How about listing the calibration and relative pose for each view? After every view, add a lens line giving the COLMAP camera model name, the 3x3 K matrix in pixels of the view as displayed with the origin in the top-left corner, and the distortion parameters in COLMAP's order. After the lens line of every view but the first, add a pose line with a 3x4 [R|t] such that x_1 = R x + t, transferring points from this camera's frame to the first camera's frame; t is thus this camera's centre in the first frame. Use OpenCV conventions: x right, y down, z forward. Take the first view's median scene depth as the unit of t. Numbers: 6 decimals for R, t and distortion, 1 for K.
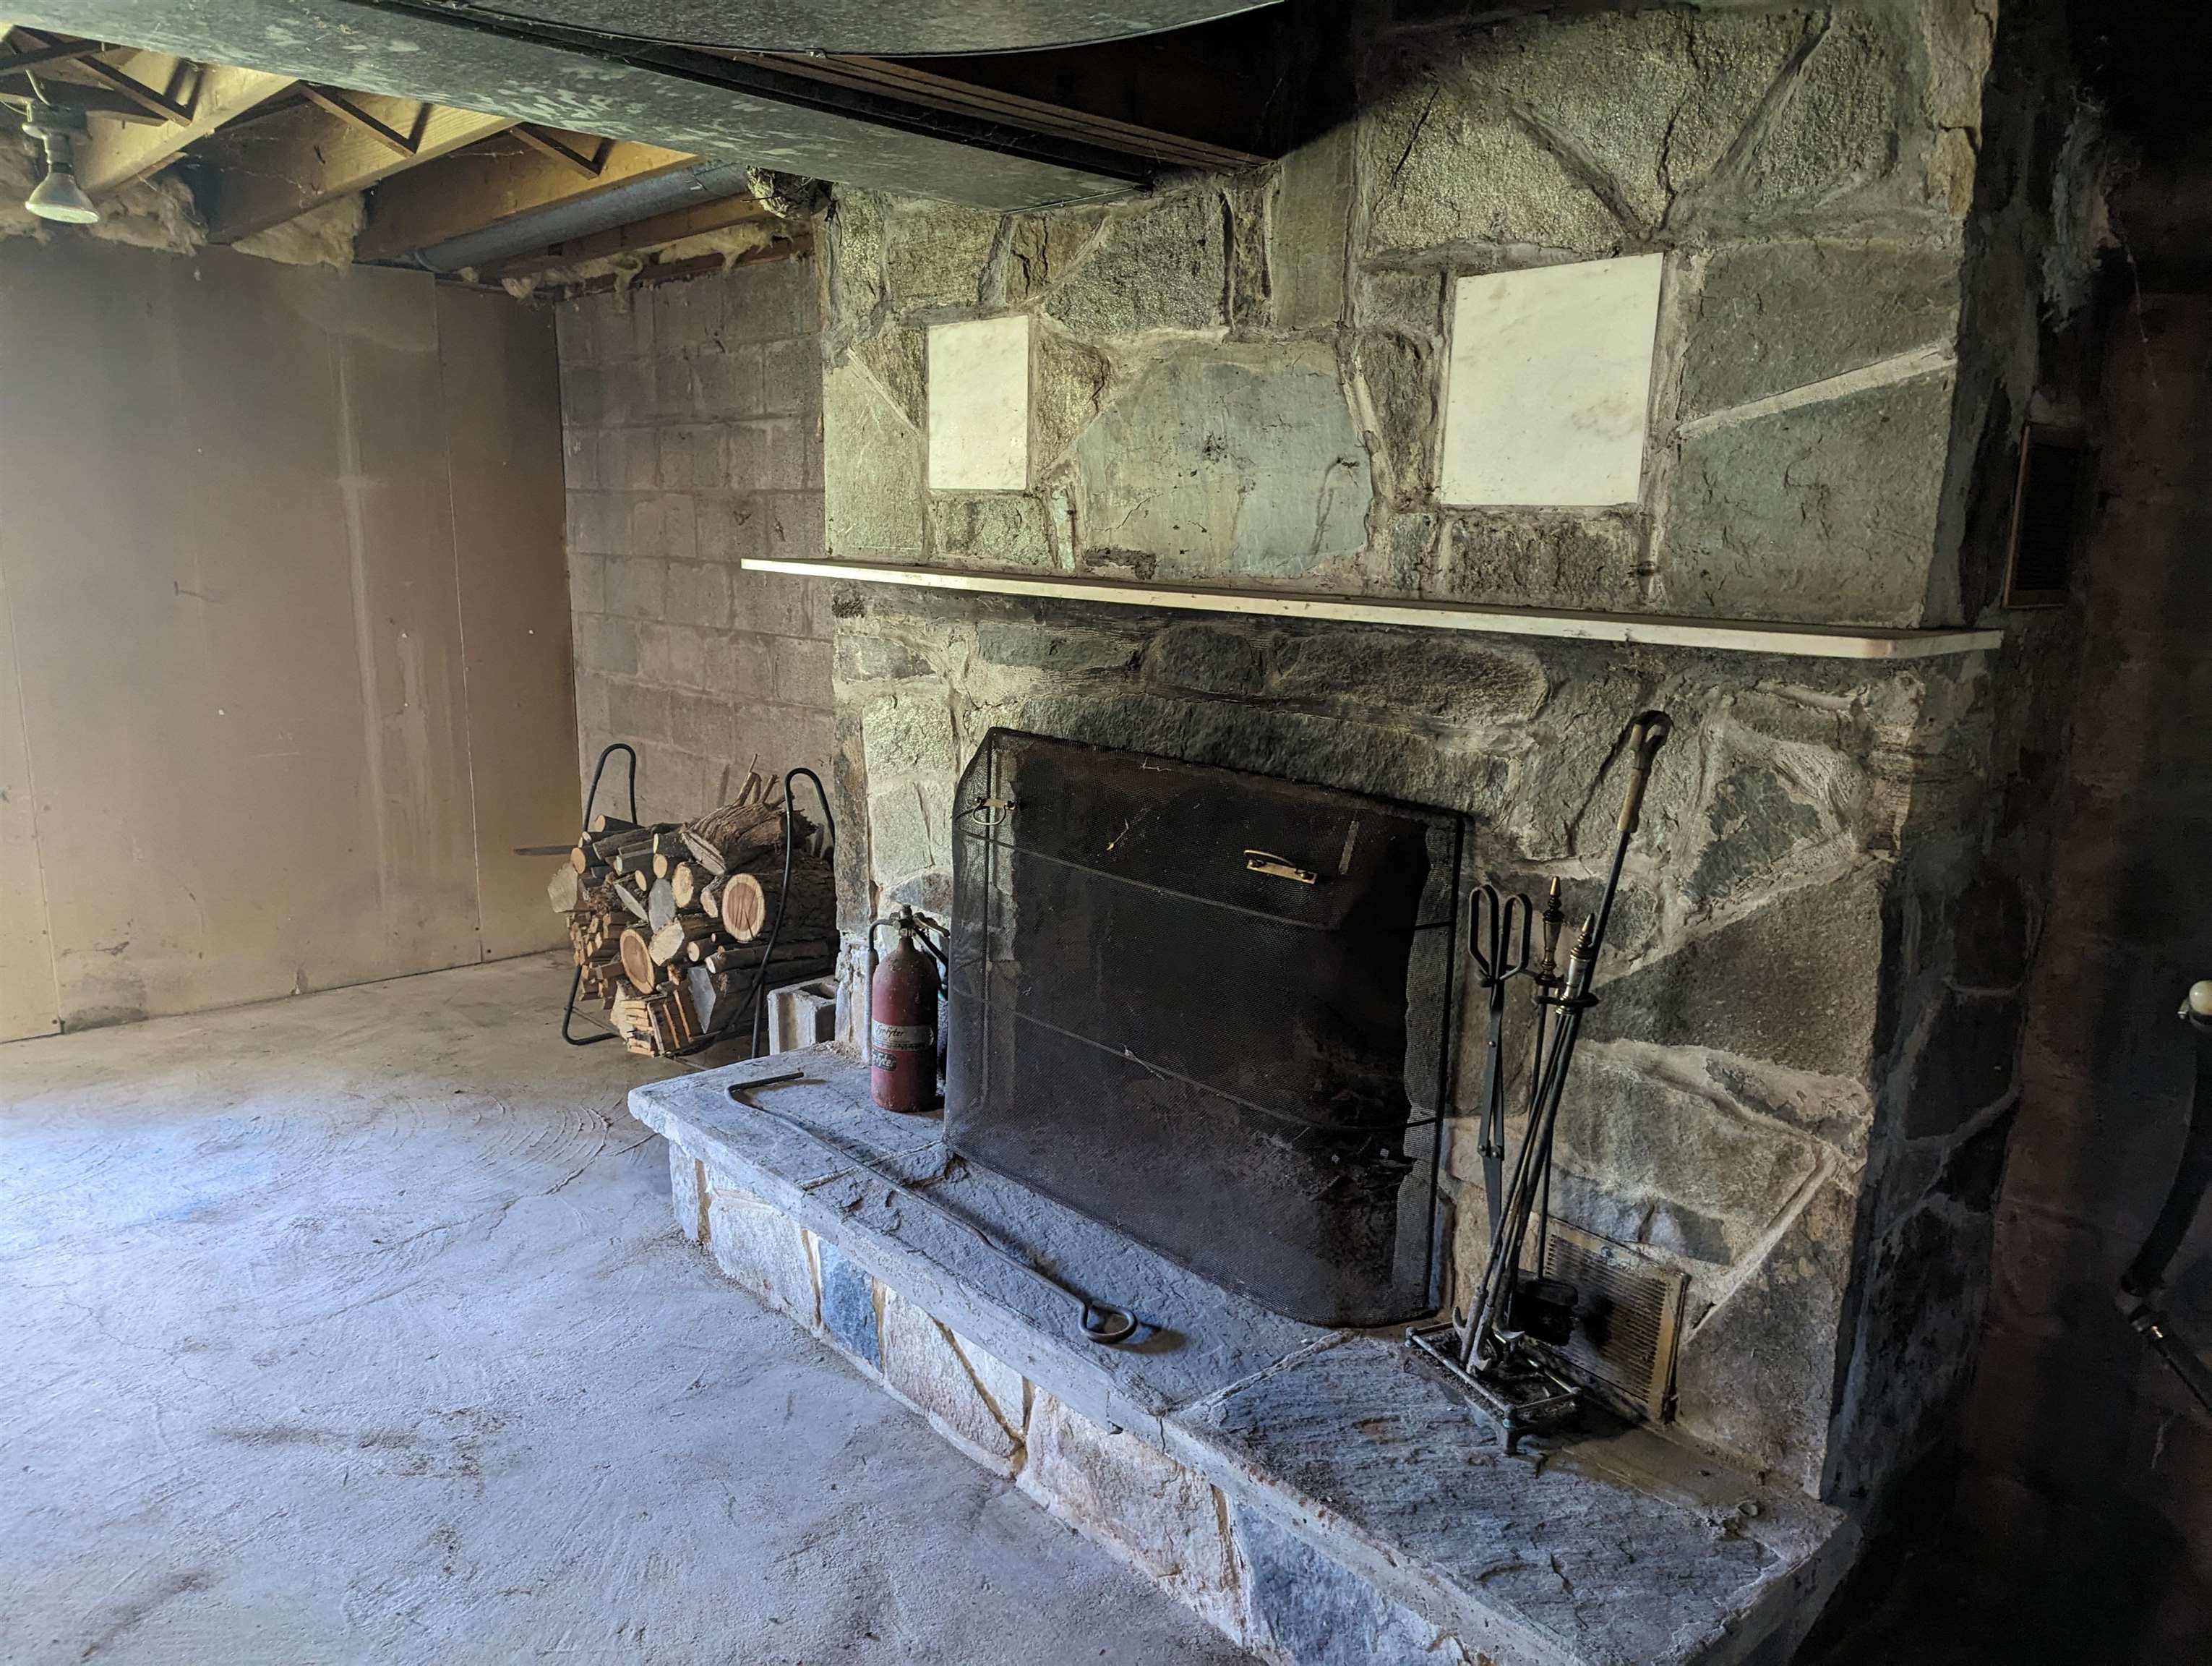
lens RADIAL K [[1537.3, 0, 1104.6], [0, 1537.3, 841.9], [0, 0, 1]] dist [0.040730, -0.032465]
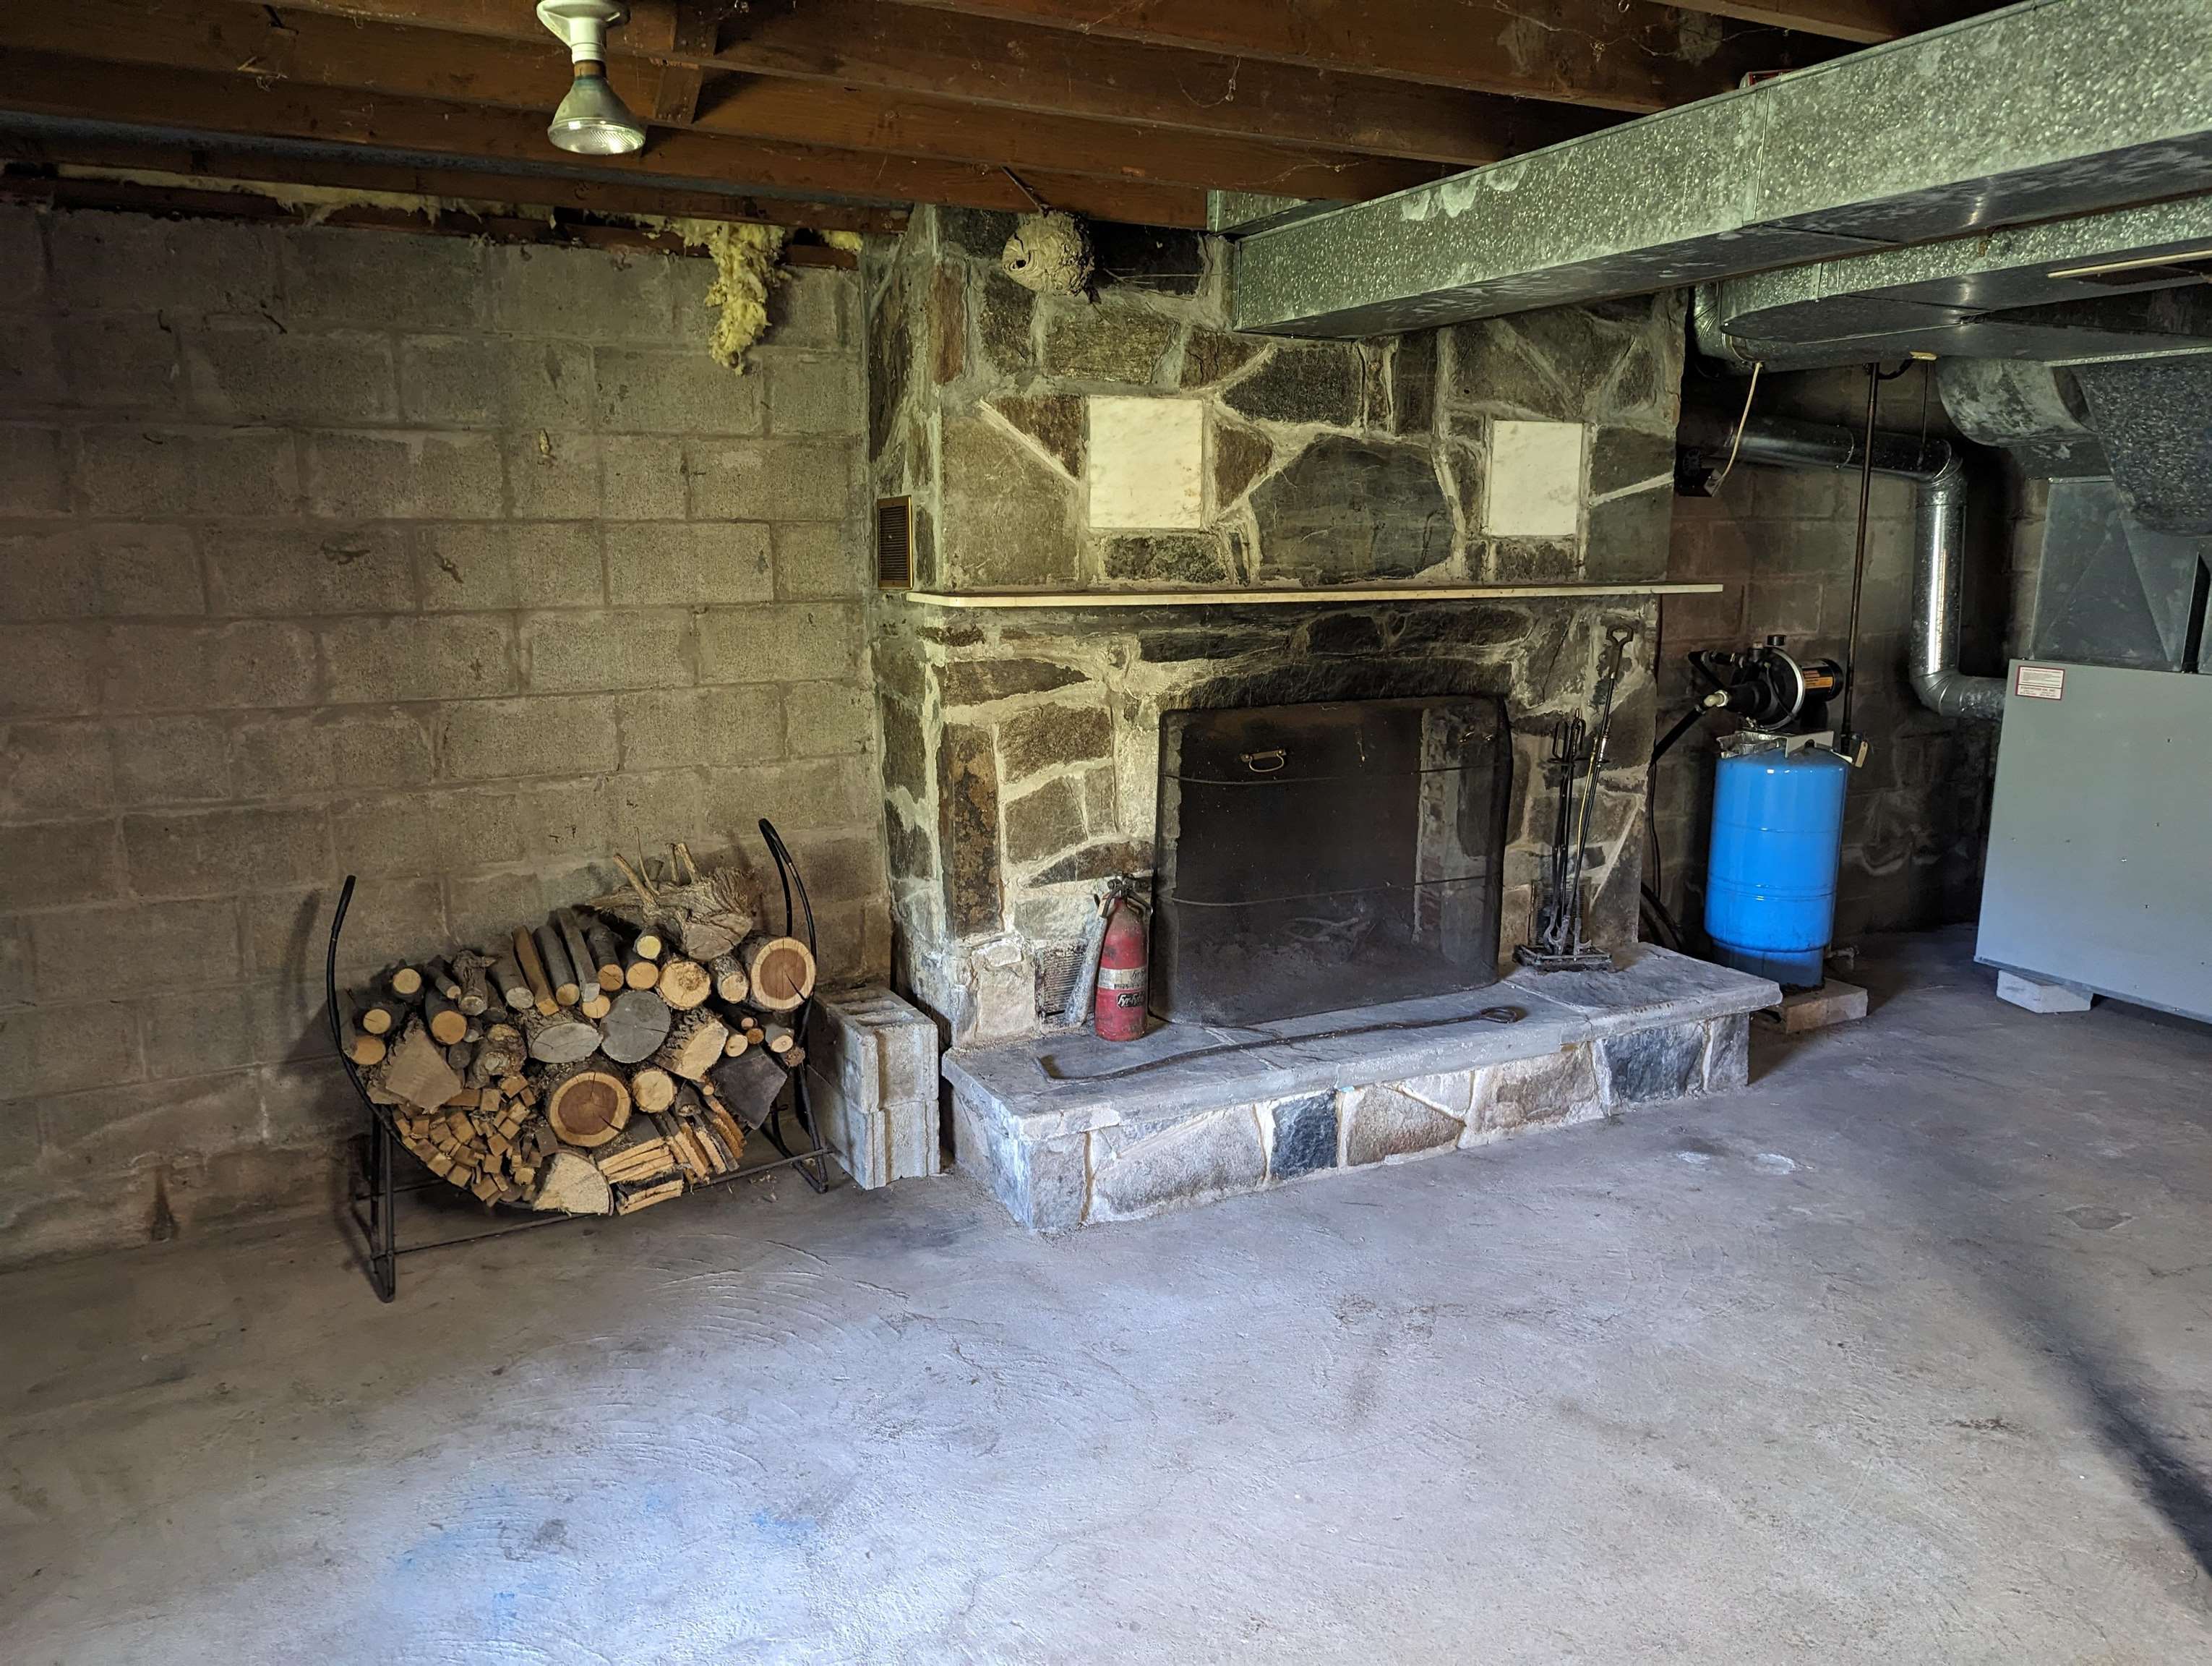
lens RADIAL K [[1543.6, 0, 1096.1], [0, 1543.6, 828.5], [0, 0, 1]] dist [0.053873, -0.044652]
pose [[0.286435, -0.203537, 0.936231, -1.543818], [0.199842, 0.968374, 0.149384, -0.214569], [-0.937026, 0.144310, 0.318051, 0.763930]]
